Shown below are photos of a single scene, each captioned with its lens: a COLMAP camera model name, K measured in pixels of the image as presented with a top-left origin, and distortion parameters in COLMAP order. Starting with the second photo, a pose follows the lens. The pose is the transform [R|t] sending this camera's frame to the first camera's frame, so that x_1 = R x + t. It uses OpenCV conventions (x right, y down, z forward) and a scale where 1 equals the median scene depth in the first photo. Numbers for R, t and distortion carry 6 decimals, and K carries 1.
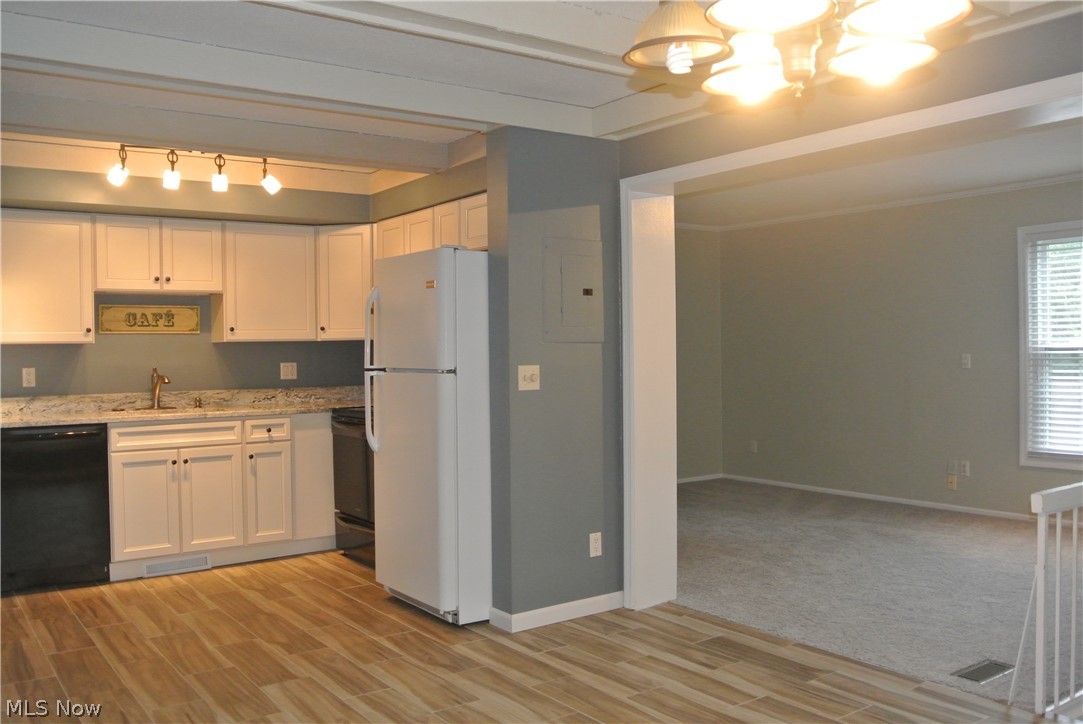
lens RADIAL K [[935.6, 0, 548.1], [0, 935.6, 368.8], [0, 0, 1]] dist [-0.076604, 0.035969]
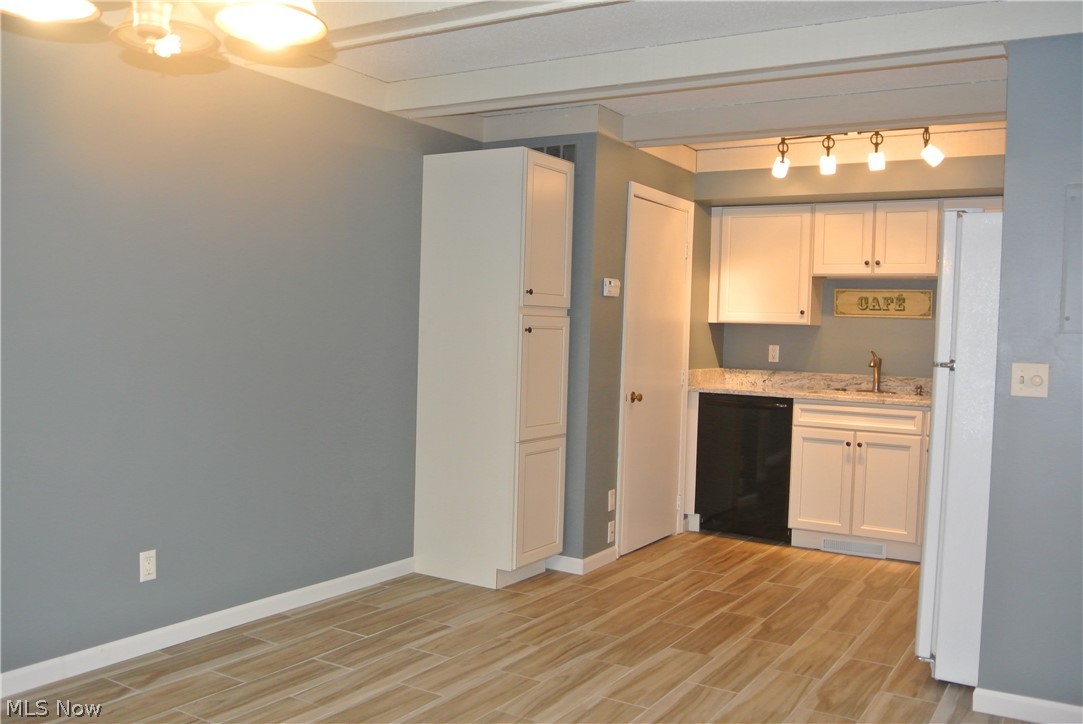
lens RADIAL K [[935.6, 0, 554.5], [0, 935.6, 367.8], [0, 0, 1]] dist [-0.076604, 0.035969]
pose [[0.399741, 0.061932, -0.914534, 0.383931], [-0.054752, 0.997547, 0.043621, -0.008616], [0.914991, 0.032636, 0.402151, 0.289849]]
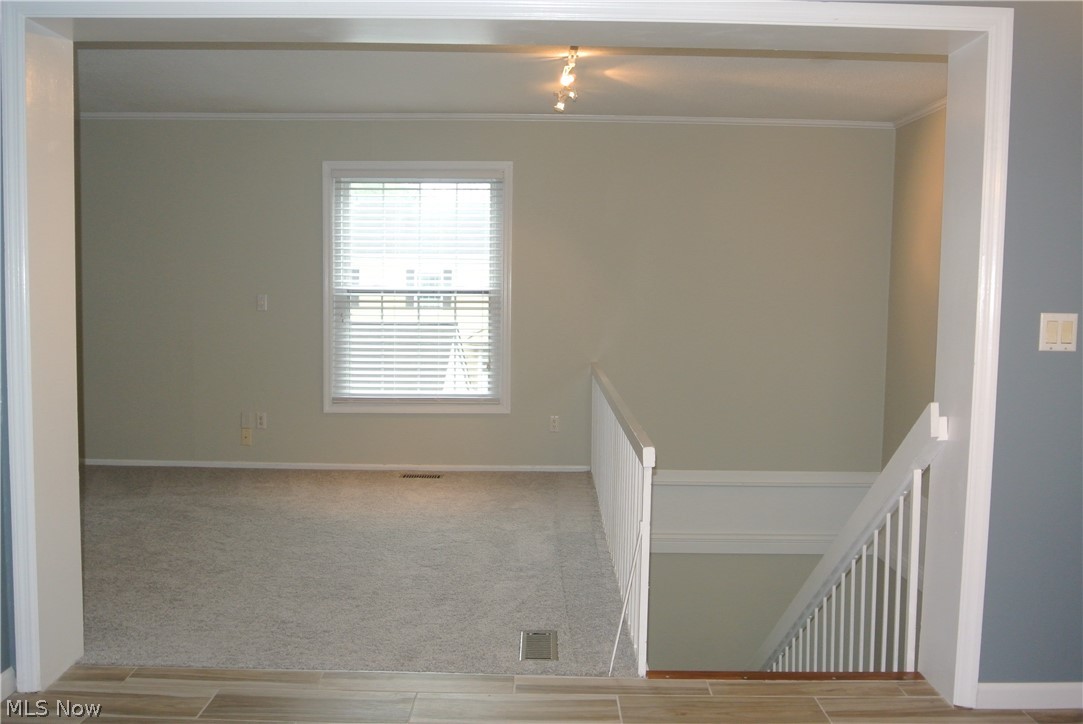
lens RADIAL K [[935.6, 0, 540.3], [0, 935.6, 358.9], [0, 0, 1]] dist [-0.076604, 0.035969]
pose [[0.579831, -0.037459, 0.813875, -0.170262], [-0.004034, 0.998798, 0.048844, 0.001653], [-0.814727, -0.031604, 0.578983, 0.309795]]
